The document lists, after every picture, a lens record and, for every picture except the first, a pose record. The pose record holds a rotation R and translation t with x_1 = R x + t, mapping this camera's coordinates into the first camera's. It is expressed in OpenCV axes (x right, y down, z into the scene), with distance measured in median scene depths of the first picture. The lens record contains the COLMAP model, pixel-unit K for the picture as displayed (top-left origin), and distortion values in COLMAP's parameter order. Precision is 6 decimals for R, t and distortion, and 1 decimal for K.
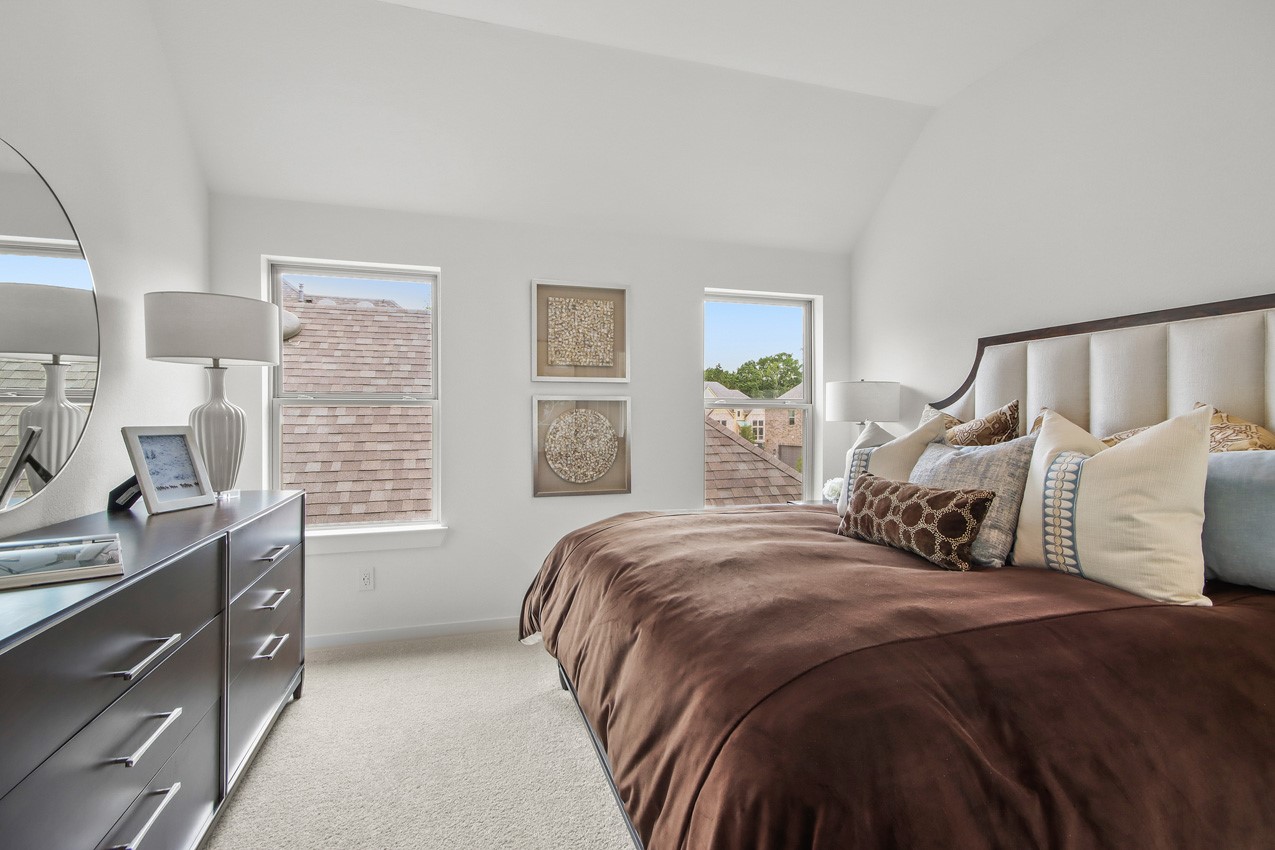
lens RADIAL K [[605.5, 0, 641.6], [0, 605.5, 415.7], [0, 0, 1]] dist [0.003019, 0.000635]
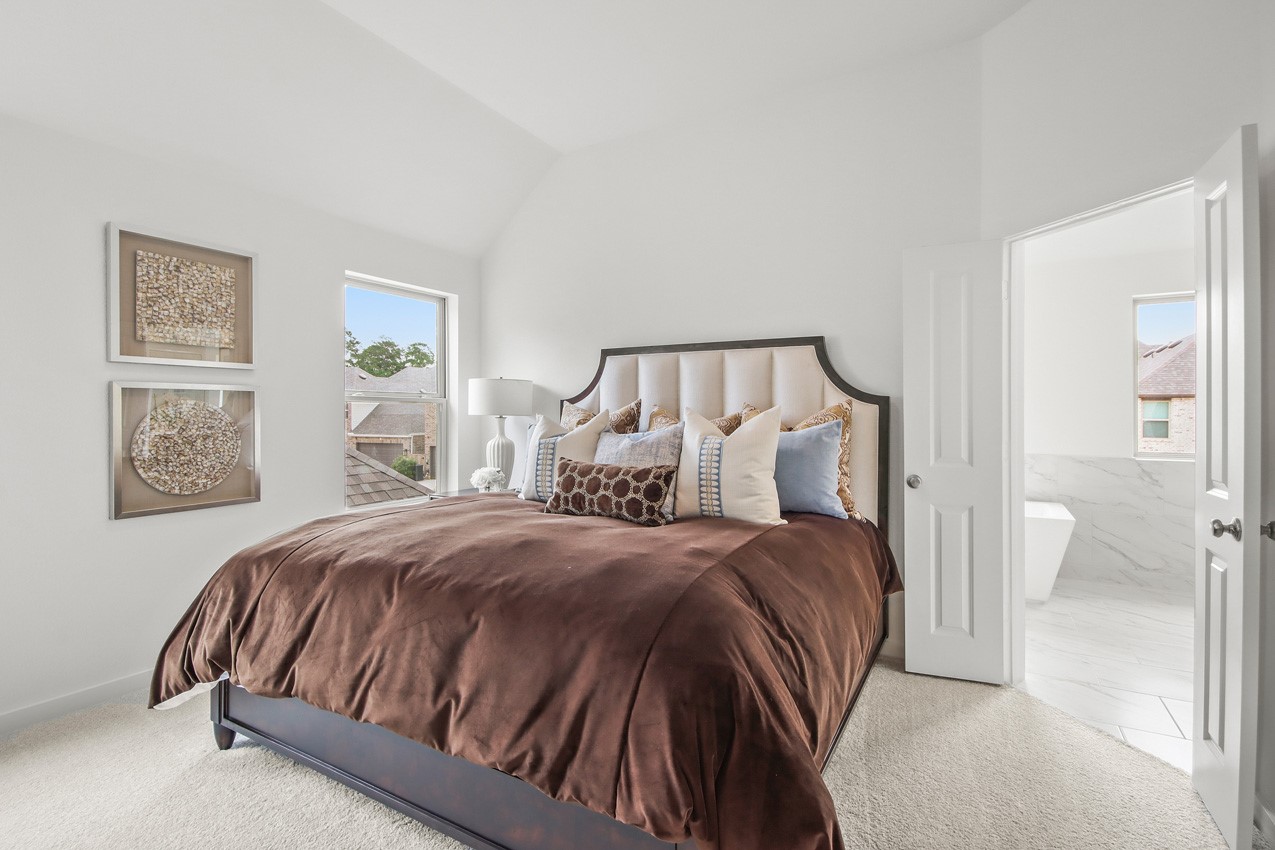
lens RADIAL K [[605.5, 0, 641.6], [0, 605.5, 415.7], [0, 0, 1]] dist [0.003019, 0.000635]
pose [[0.722899, -0.003552, 0.690945, -0.398794], [-0.004110, 0.999947, 0.009440, -0.001959], [-0.690942, -0.009663, 0.722846, 0.047687]]
